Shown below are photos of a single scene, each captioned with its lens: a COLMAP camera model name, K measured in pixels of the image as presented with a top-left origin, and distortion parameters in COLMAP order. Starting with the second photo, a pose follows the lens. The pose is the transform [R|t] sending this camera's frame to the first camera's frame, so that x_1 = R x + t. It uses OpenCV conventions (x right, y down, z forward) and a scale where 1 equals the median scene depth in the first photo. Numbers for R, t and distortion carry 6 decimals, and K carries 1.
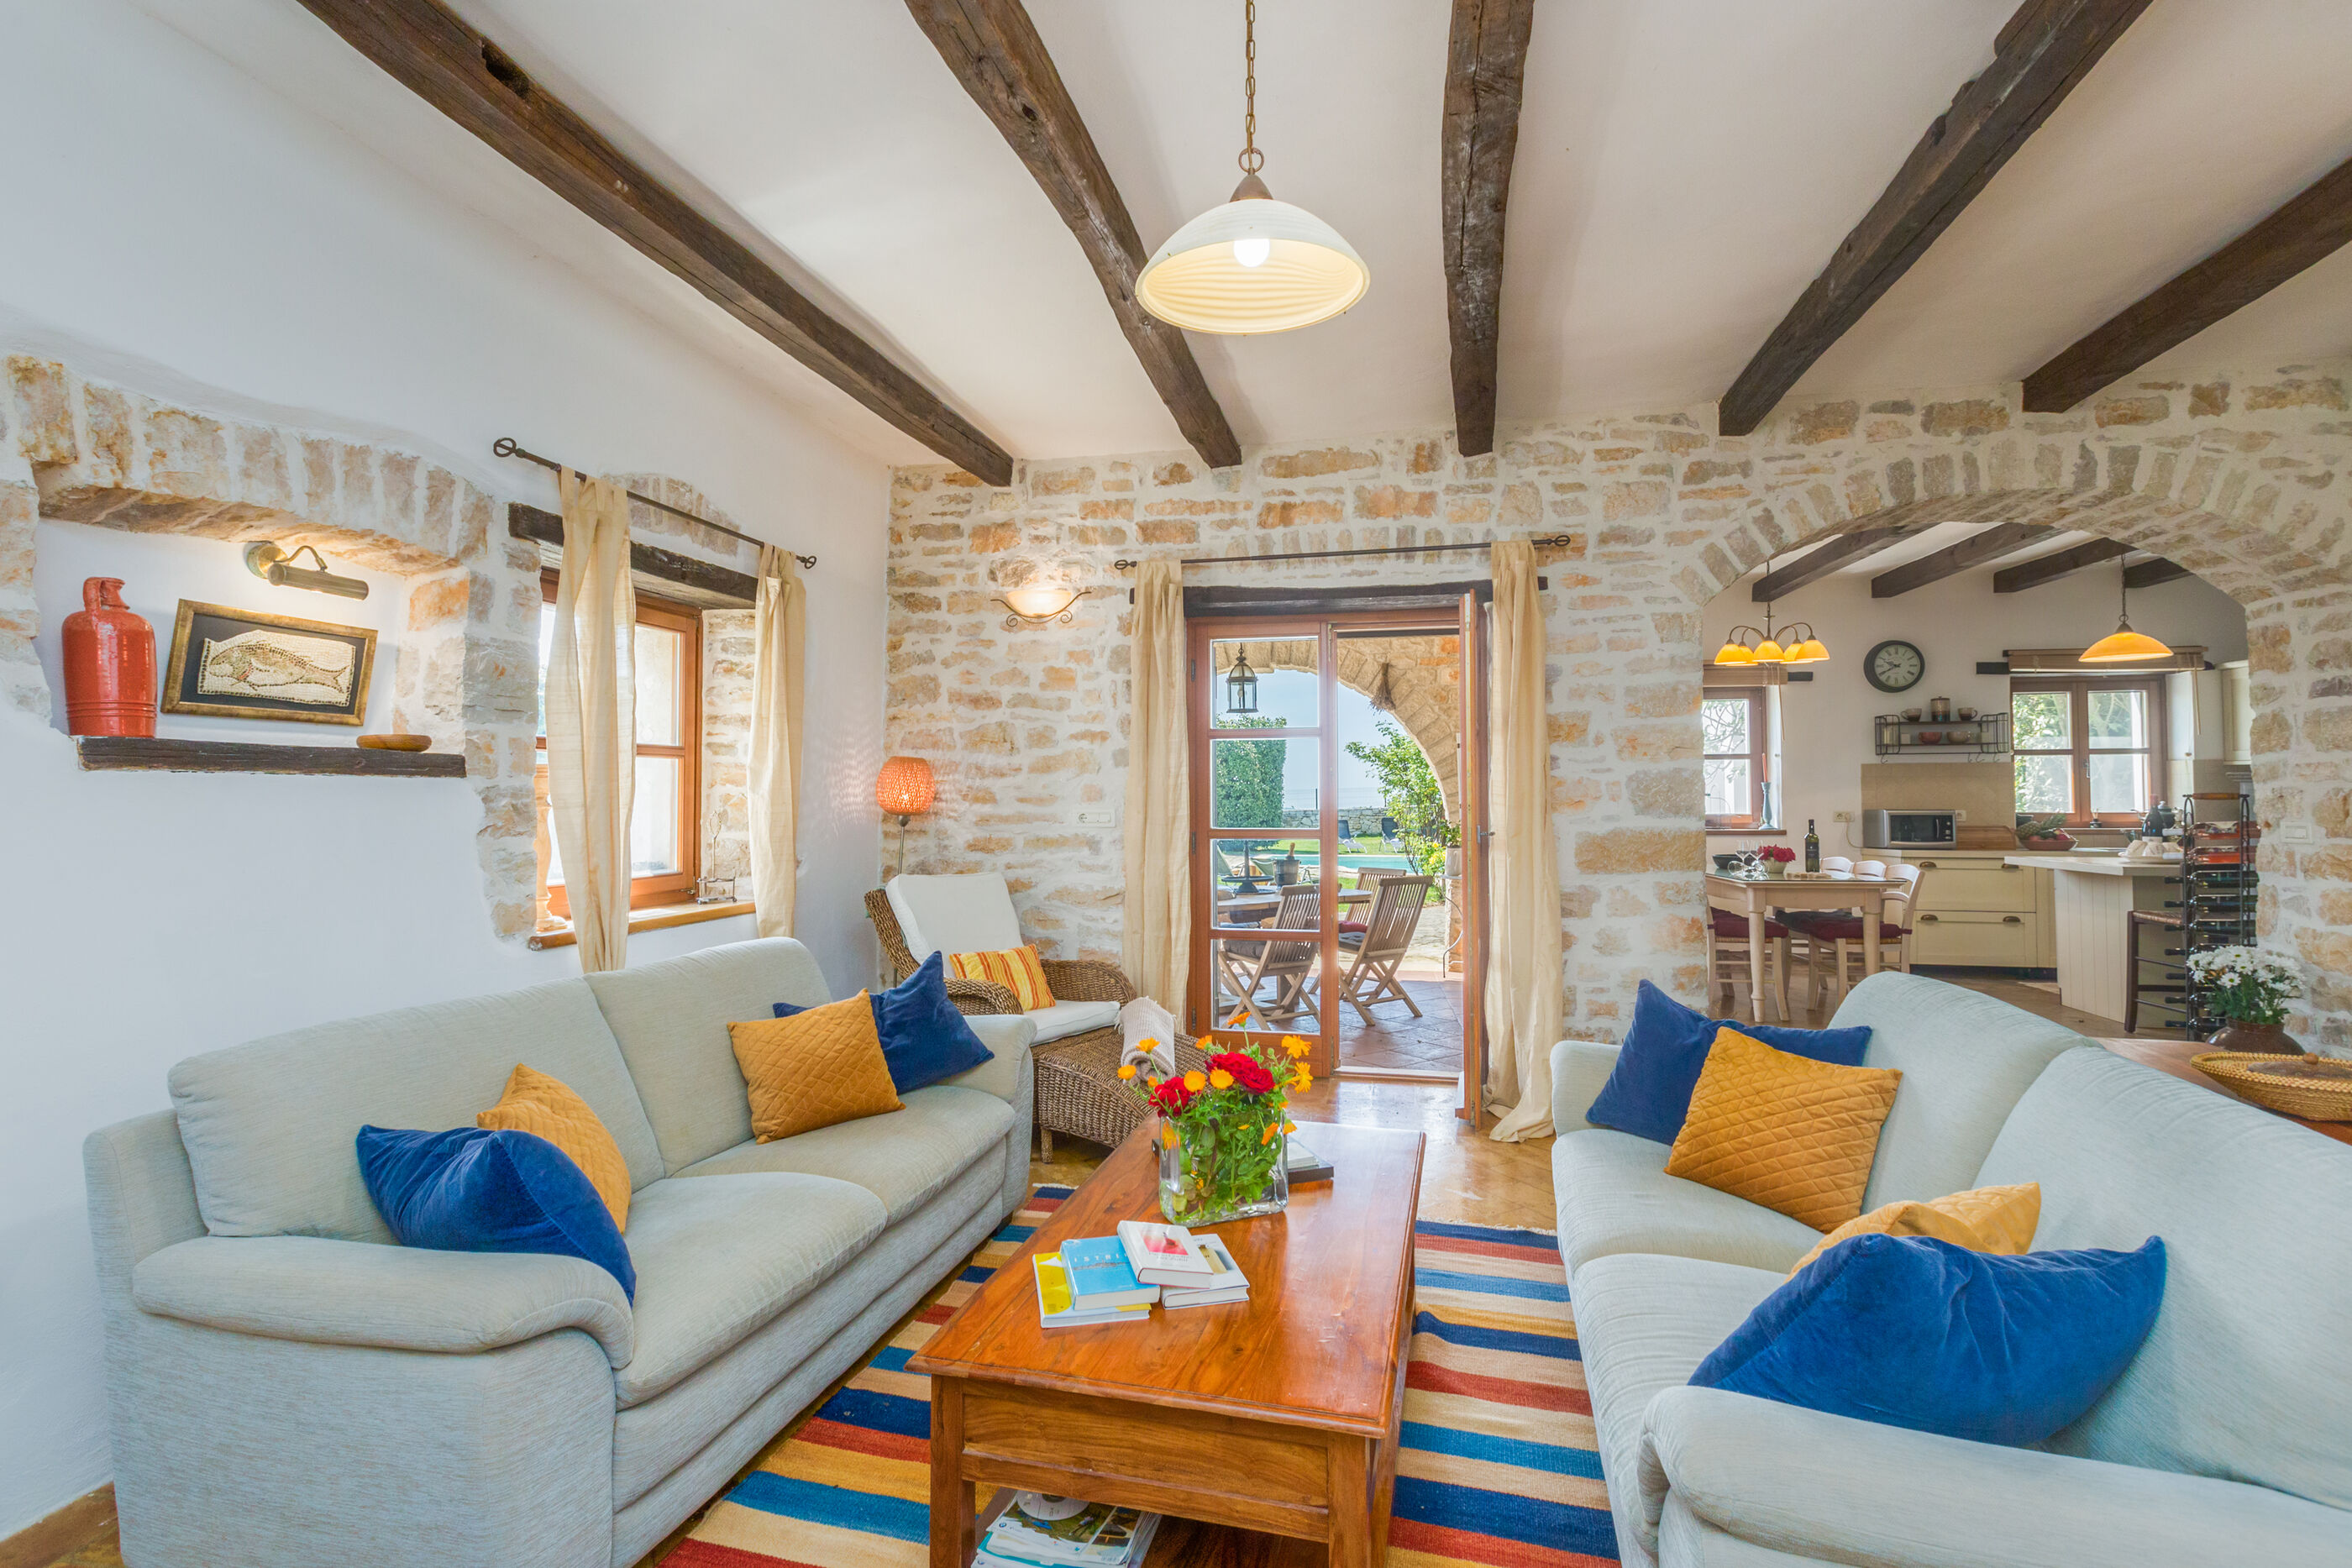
lens RADIAL K [[1074.2, 0, 1168.9], [0, 1074.2, 771.9], [0, 0, 1]] dist [0.003961, -0.000583]
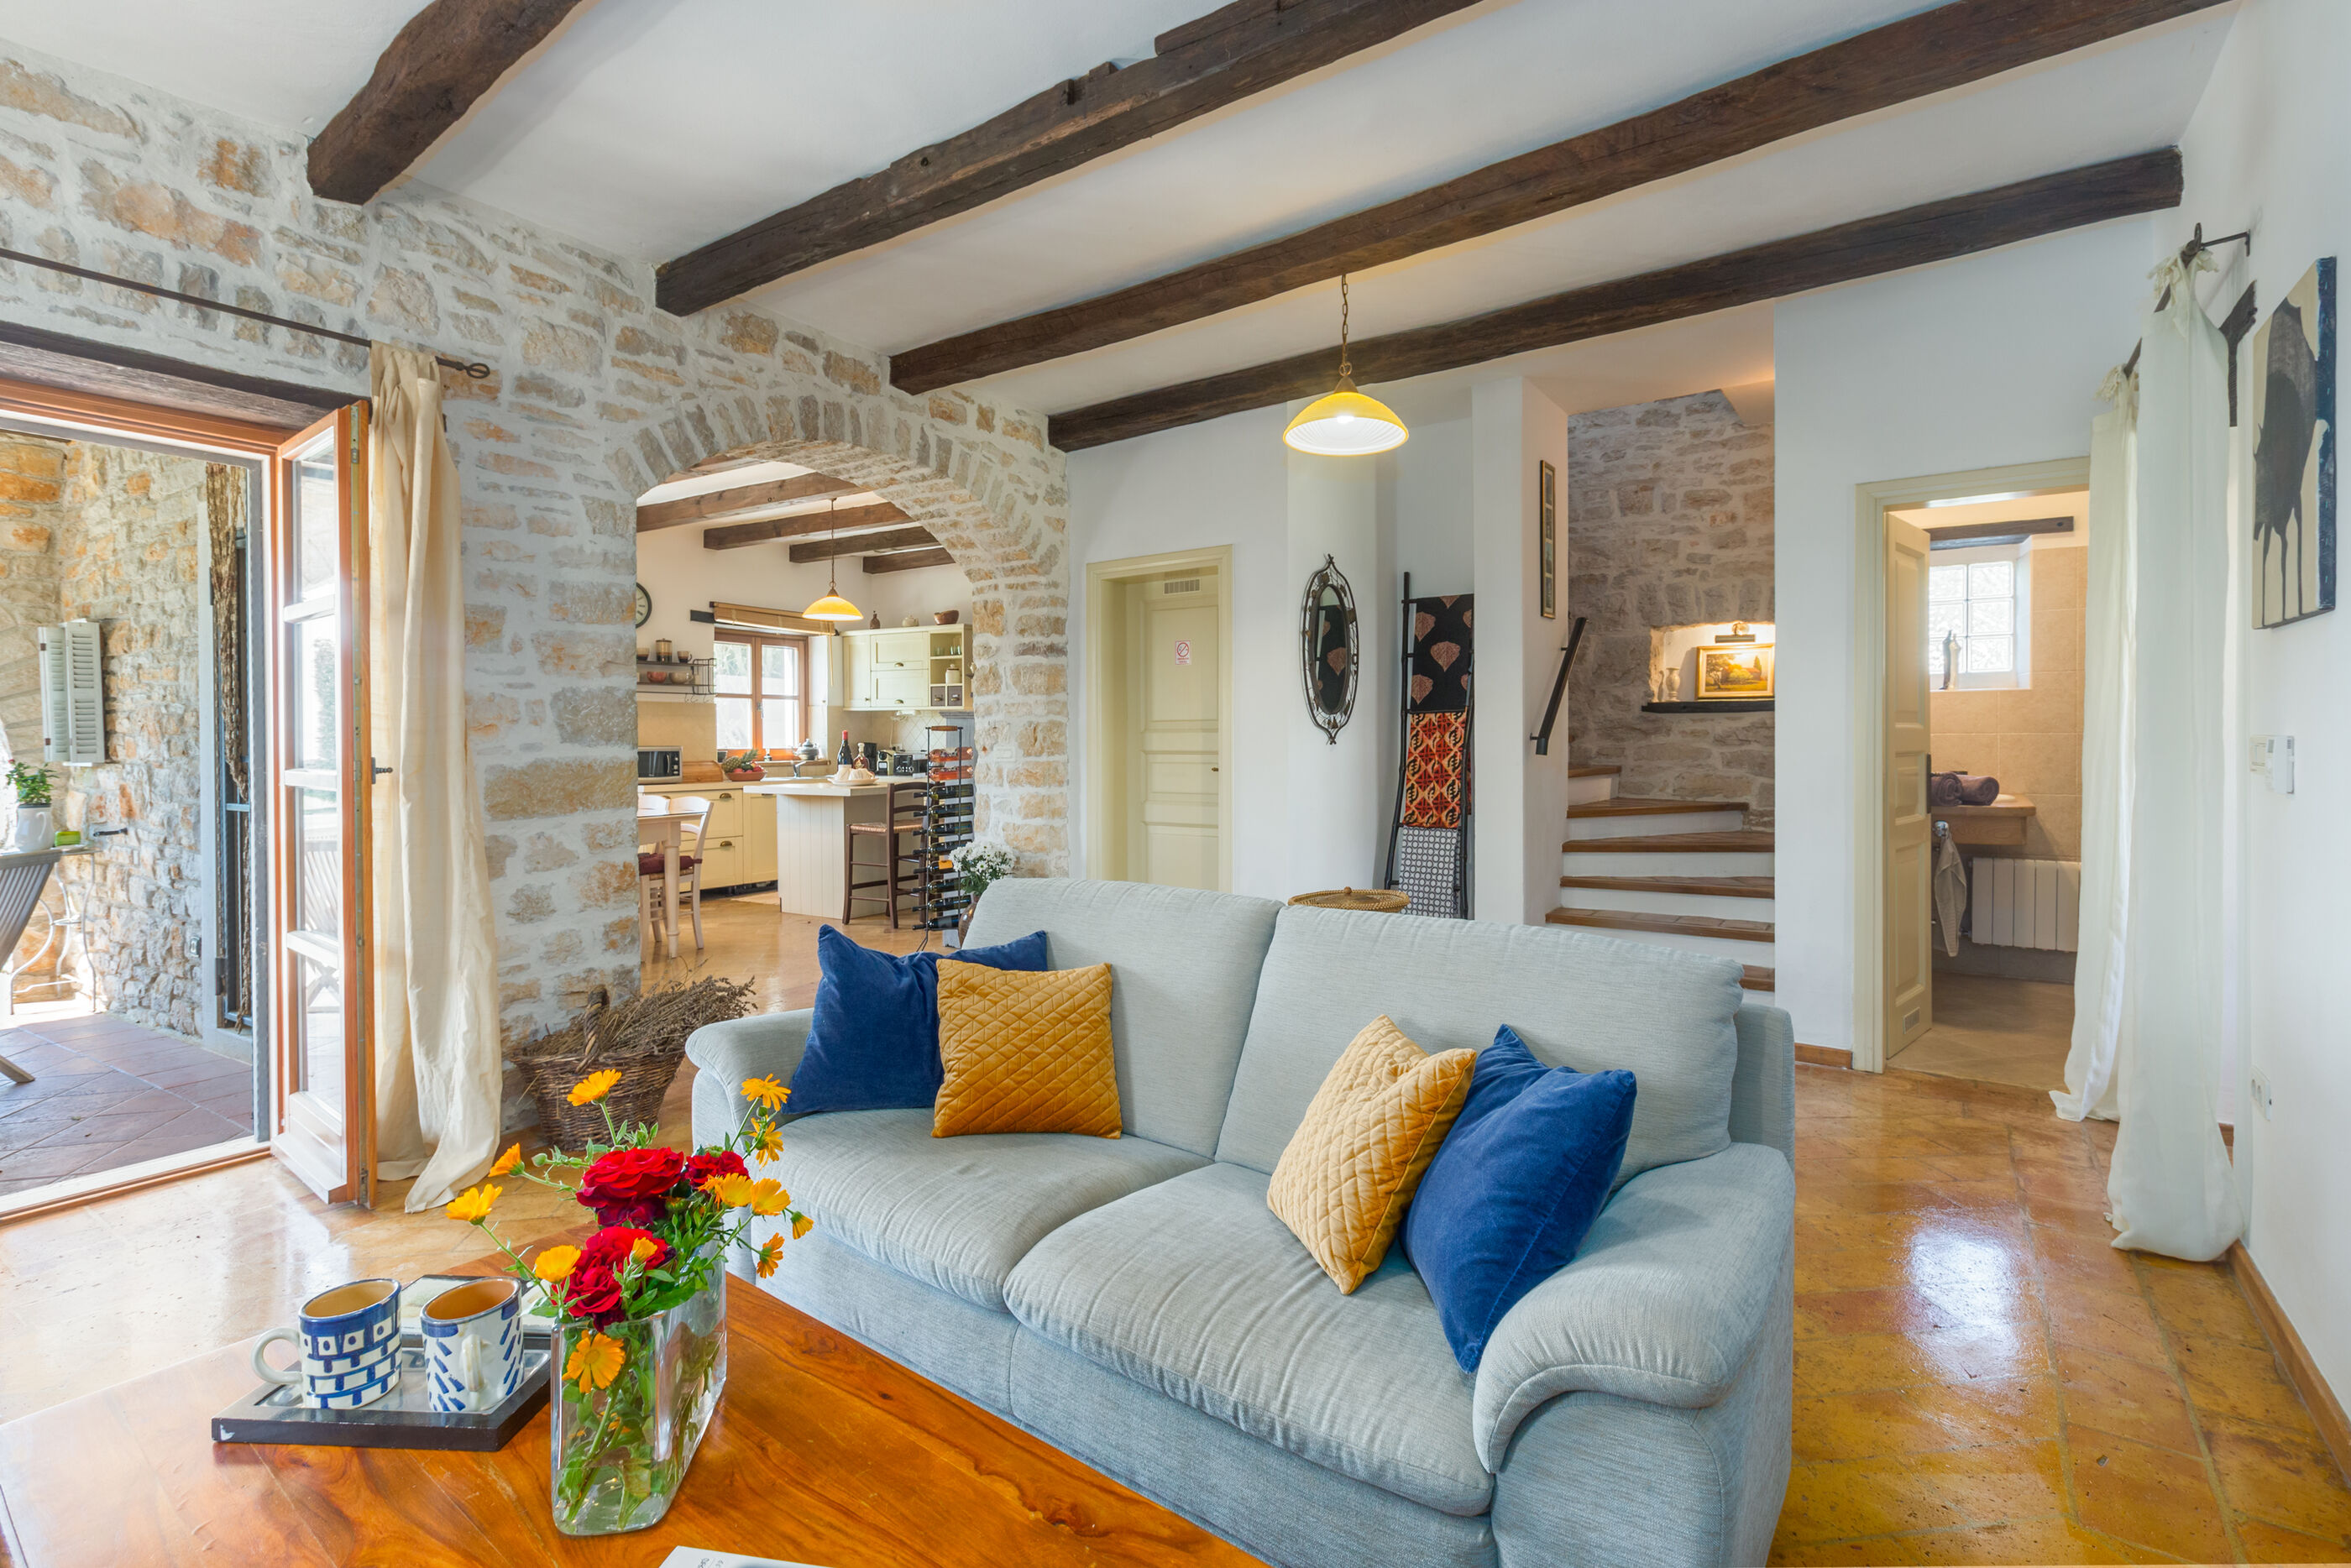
lens RADIAL K [[1089.1, 0, 1152.7], [0, 1089.1, 745.7], [0, 0, 1]] dist [0.004299, -0.000909]
pose [[0.380201, -0.003771, 0.924896, -0.151494], [-0.017362, 0.999786, 0.011213, 0.025540], [-0.924741, -0.020321, 0.380055, 0.283027]]
